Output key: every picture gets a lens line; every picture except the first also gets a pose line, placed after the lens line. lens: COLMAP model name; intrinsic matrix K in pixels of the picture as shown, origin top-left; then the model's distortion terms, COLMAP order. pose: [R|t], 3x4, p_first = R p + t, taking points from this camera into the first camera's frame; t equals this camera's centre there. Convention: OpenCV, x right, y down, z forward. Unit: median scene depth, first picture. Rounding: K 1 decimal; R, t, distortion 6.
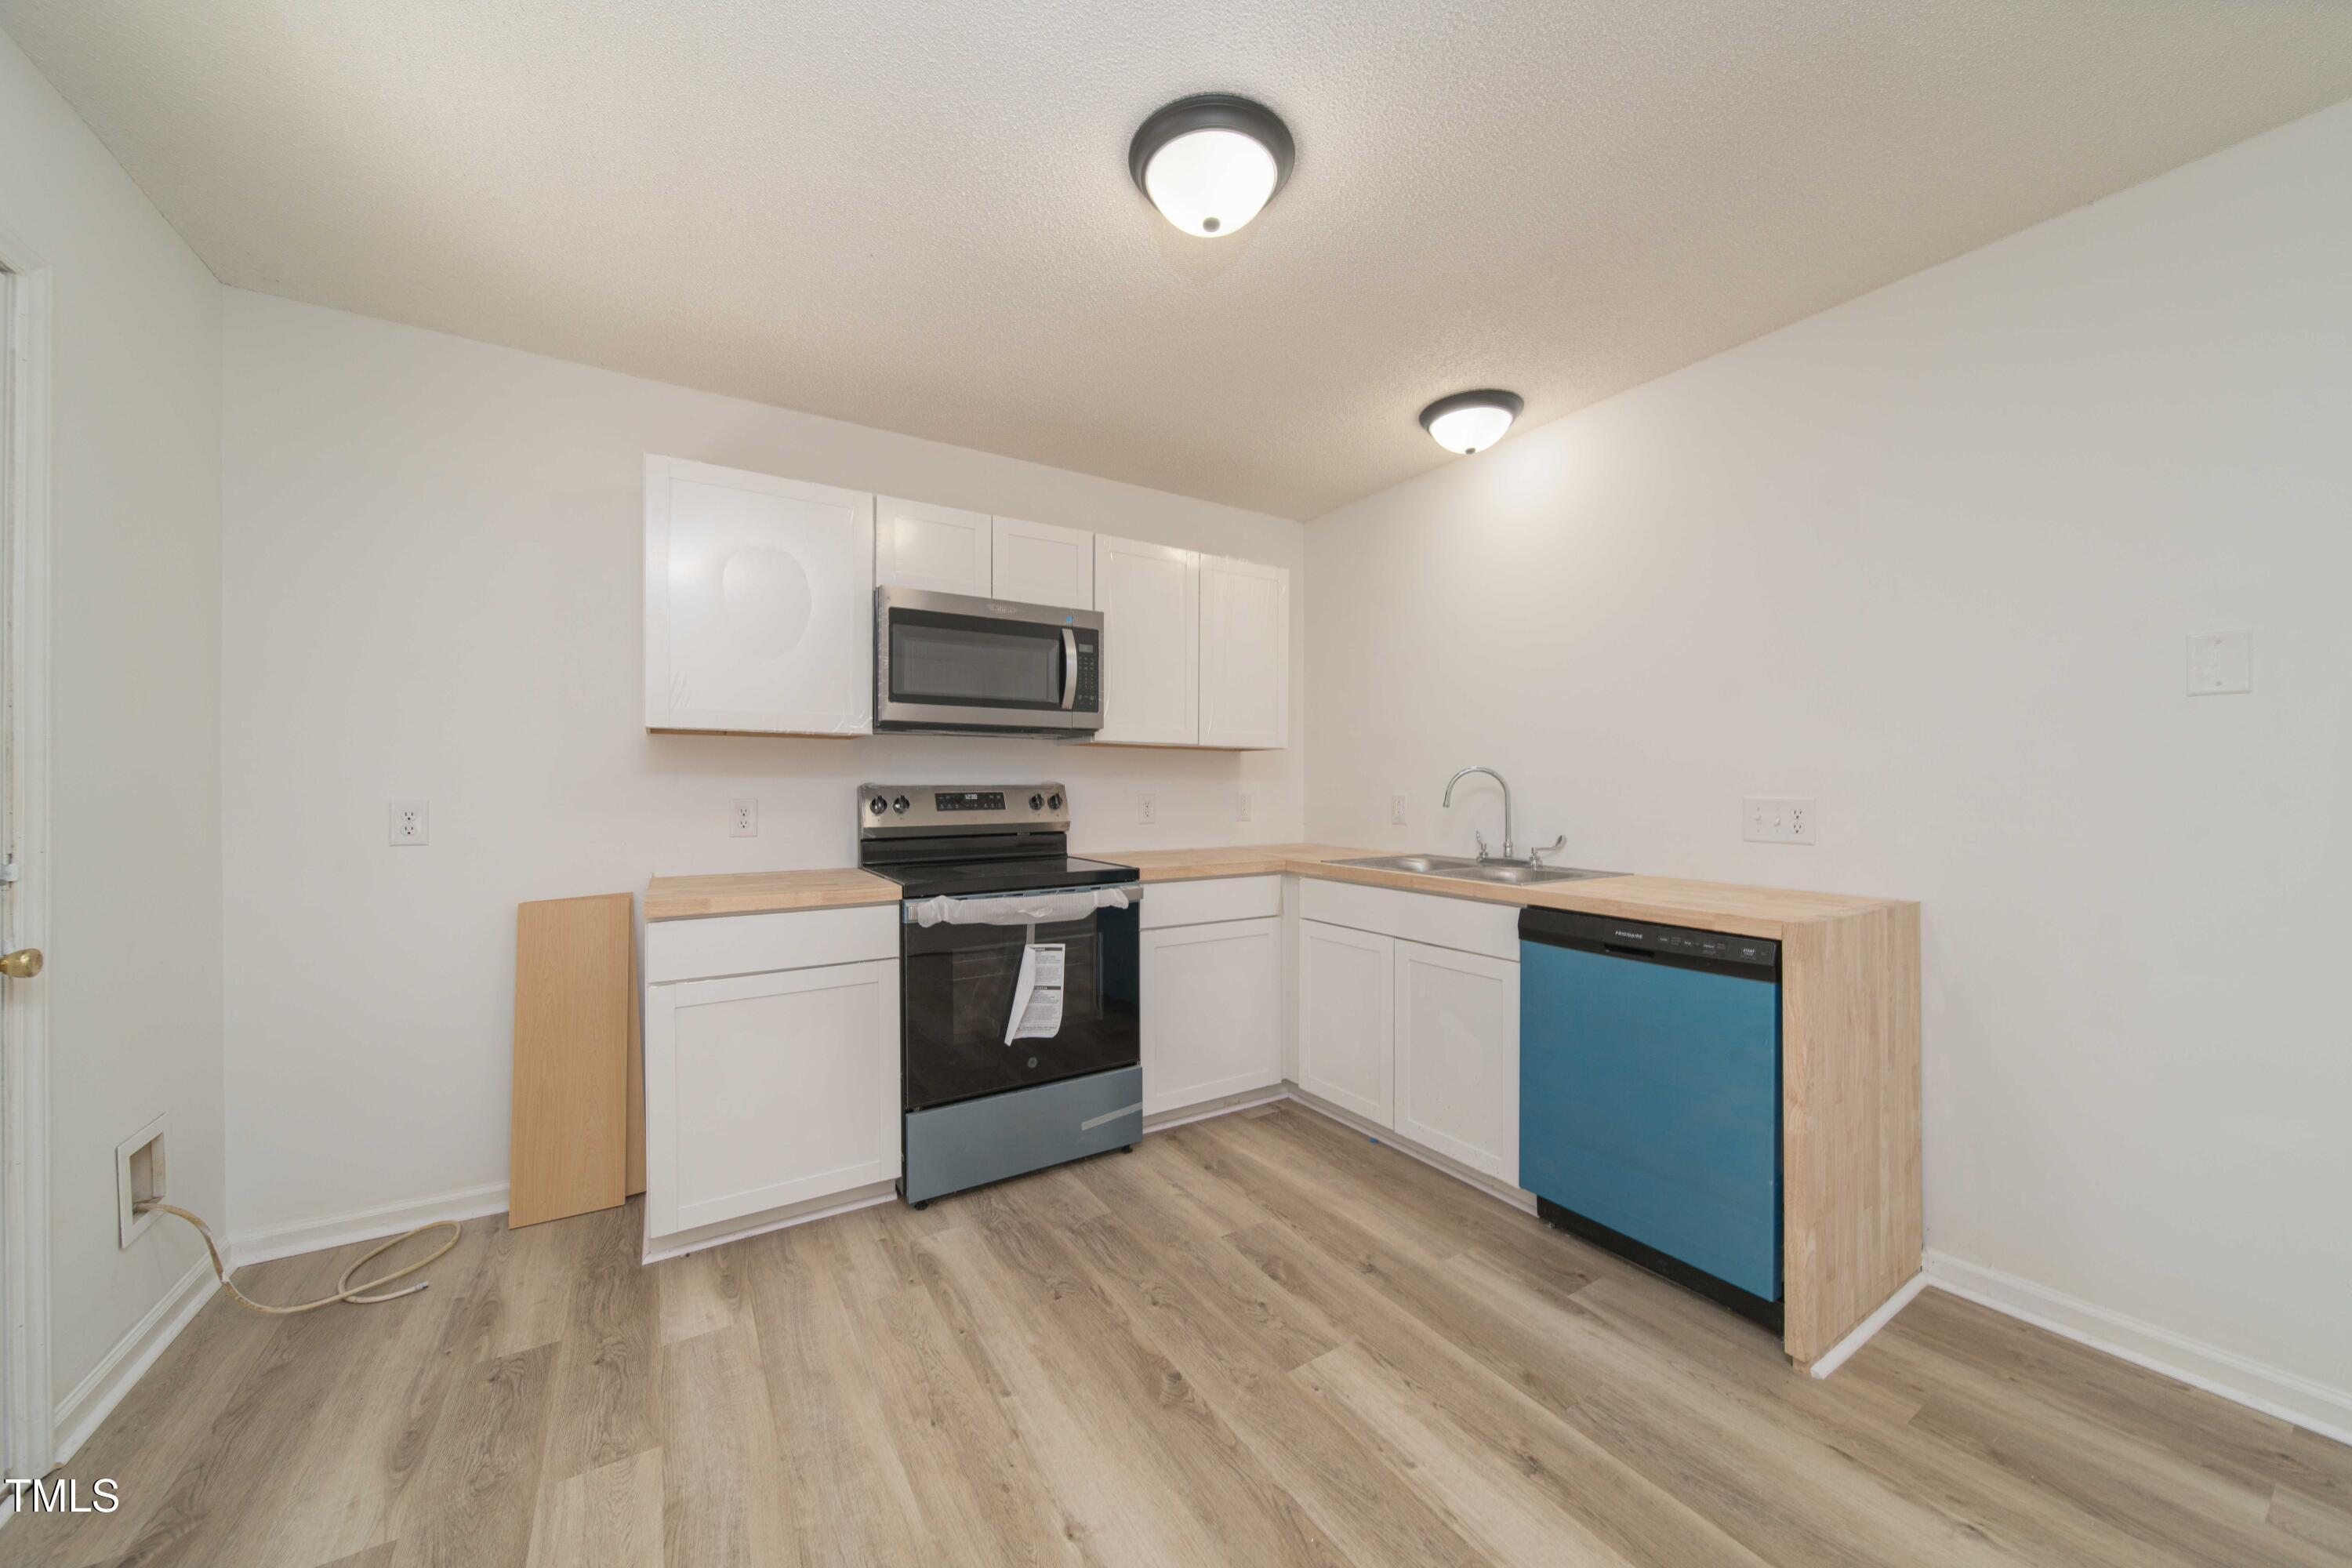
lens RADIAL K [[827.2, 0, 1177.9], [0, 827.2, 783.0], [0, 0, 1]] dist [-0.001029, -0.000338]
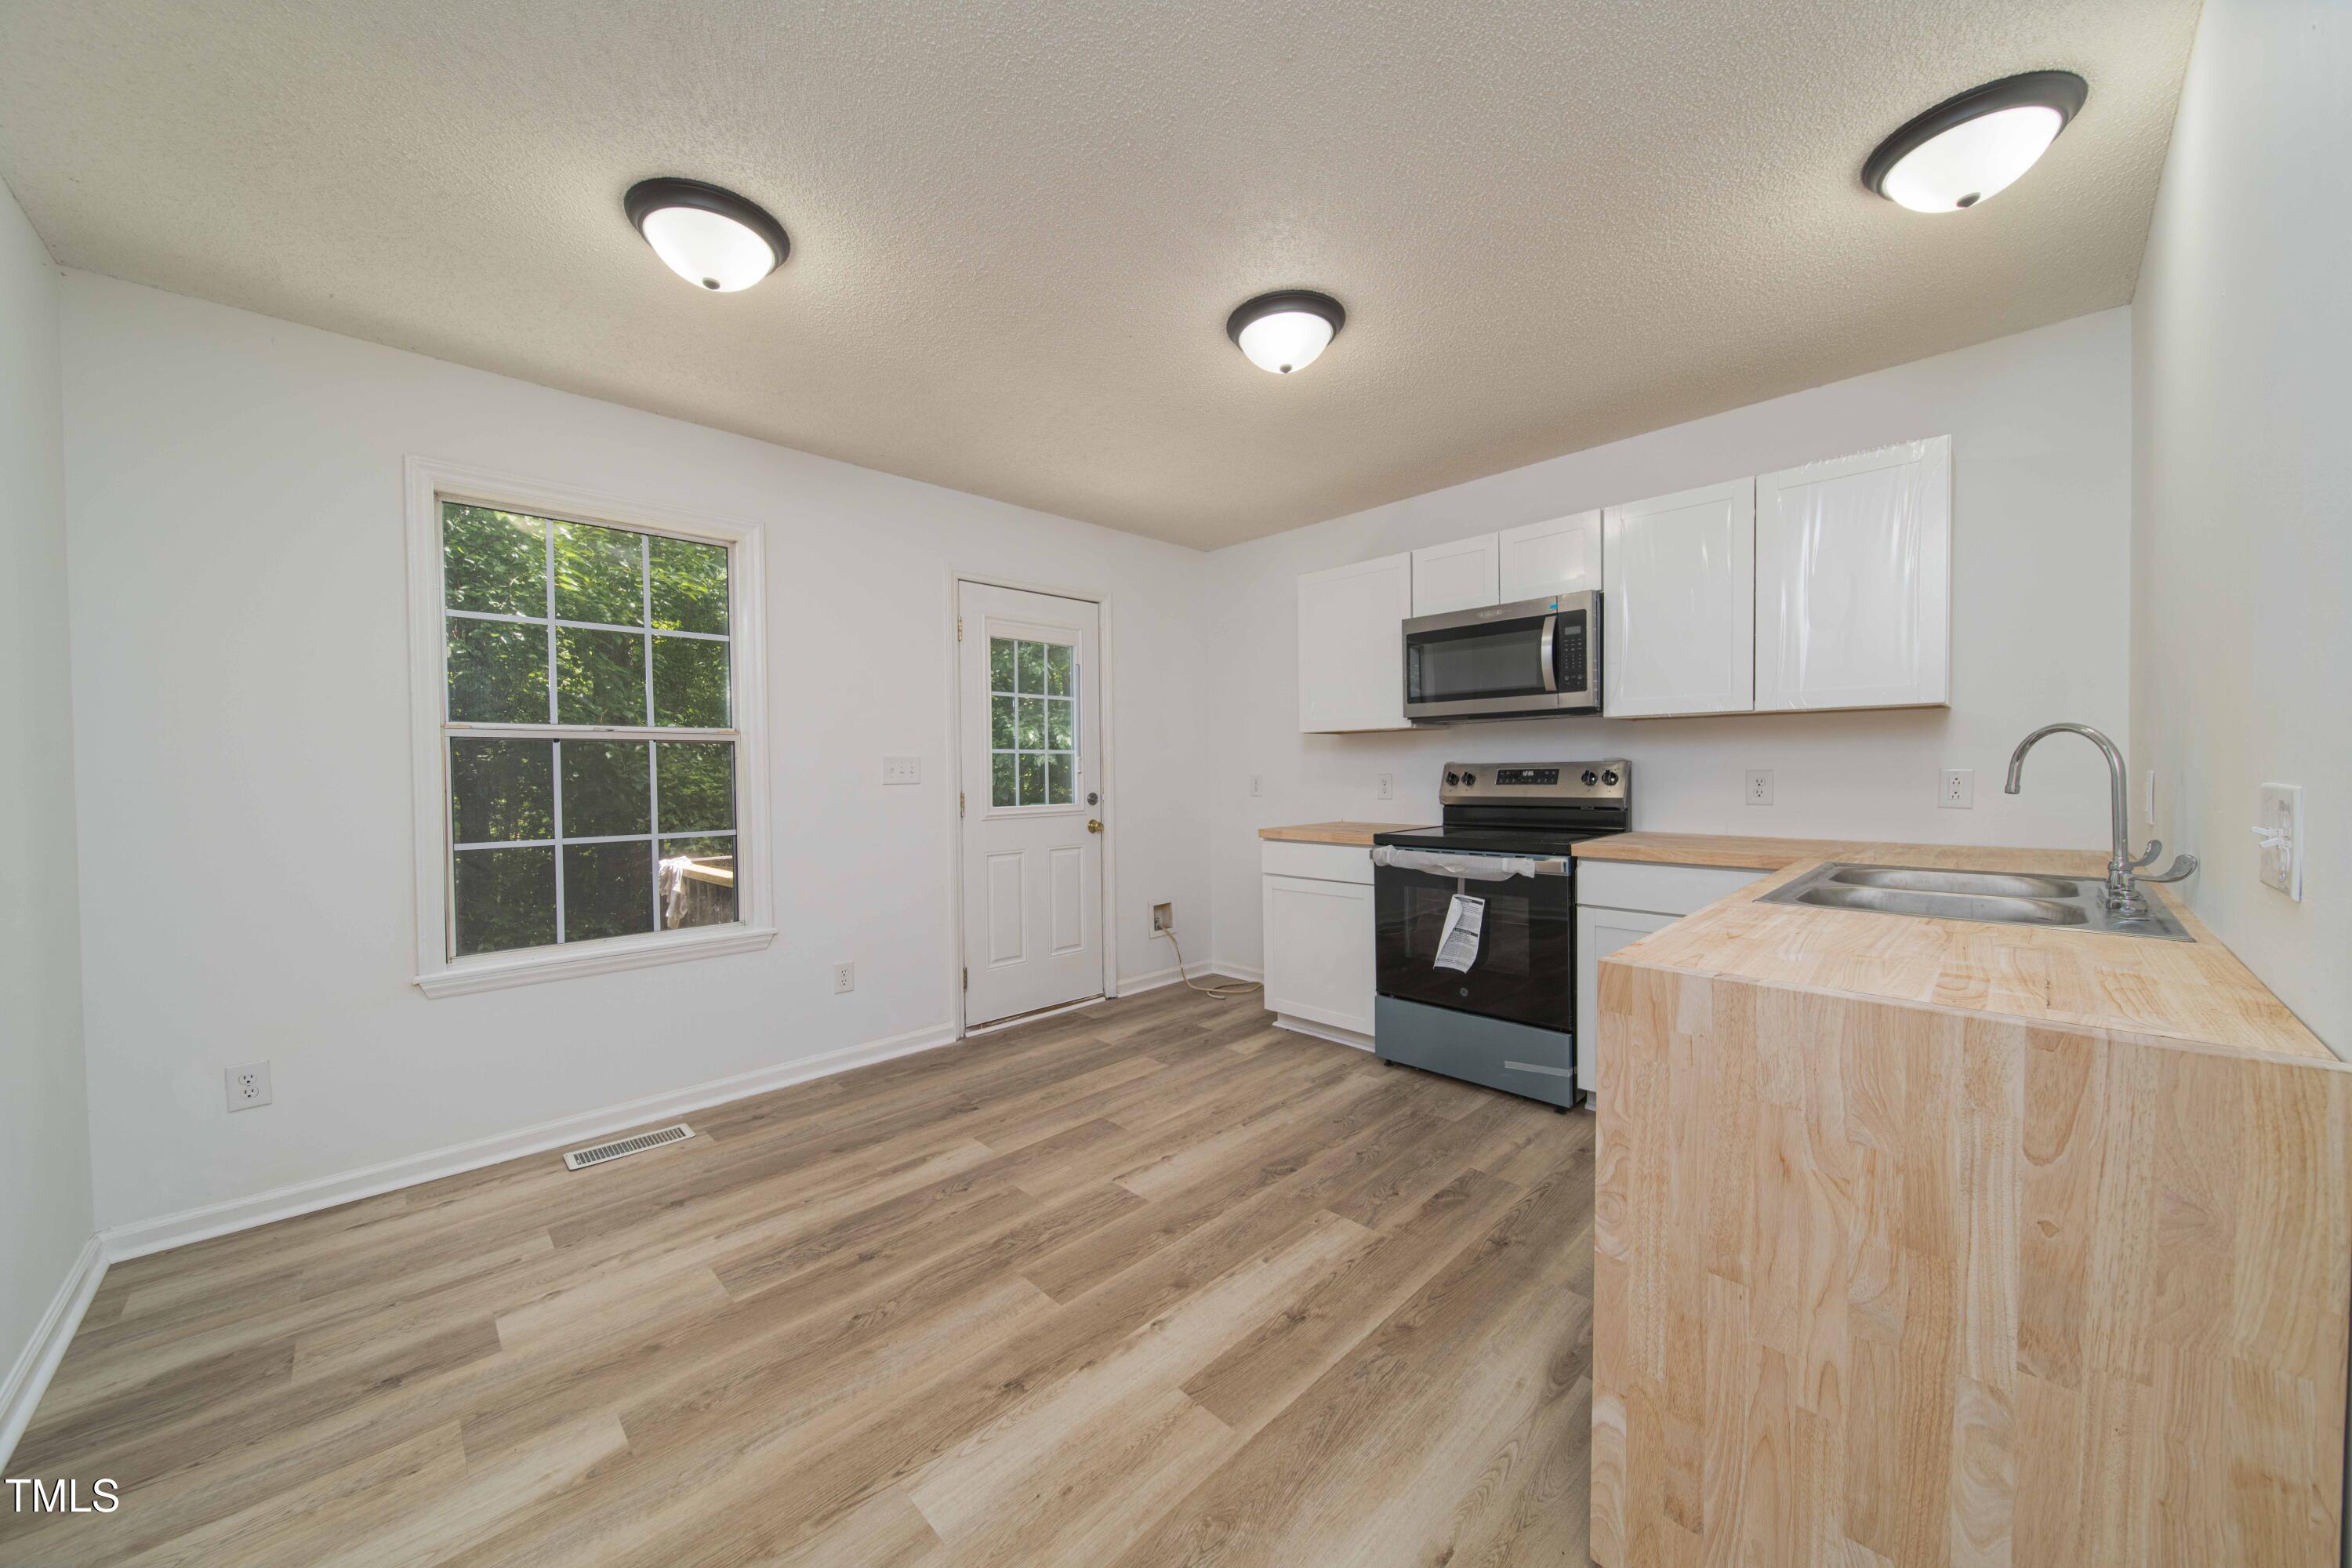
lens RADIAL K [[827.2, 0, 1170.0], [0, 827.2, 783.2], [0, 0, 1]] dist [-0.001029, -0.000338]
pose [[0.200456, 0.012995, -0.979617, 1.063631], [0.020017, 0.999649, 0.017356, 0.001517], [0.979498, -0.023088, 0.200125, 0.391770]]
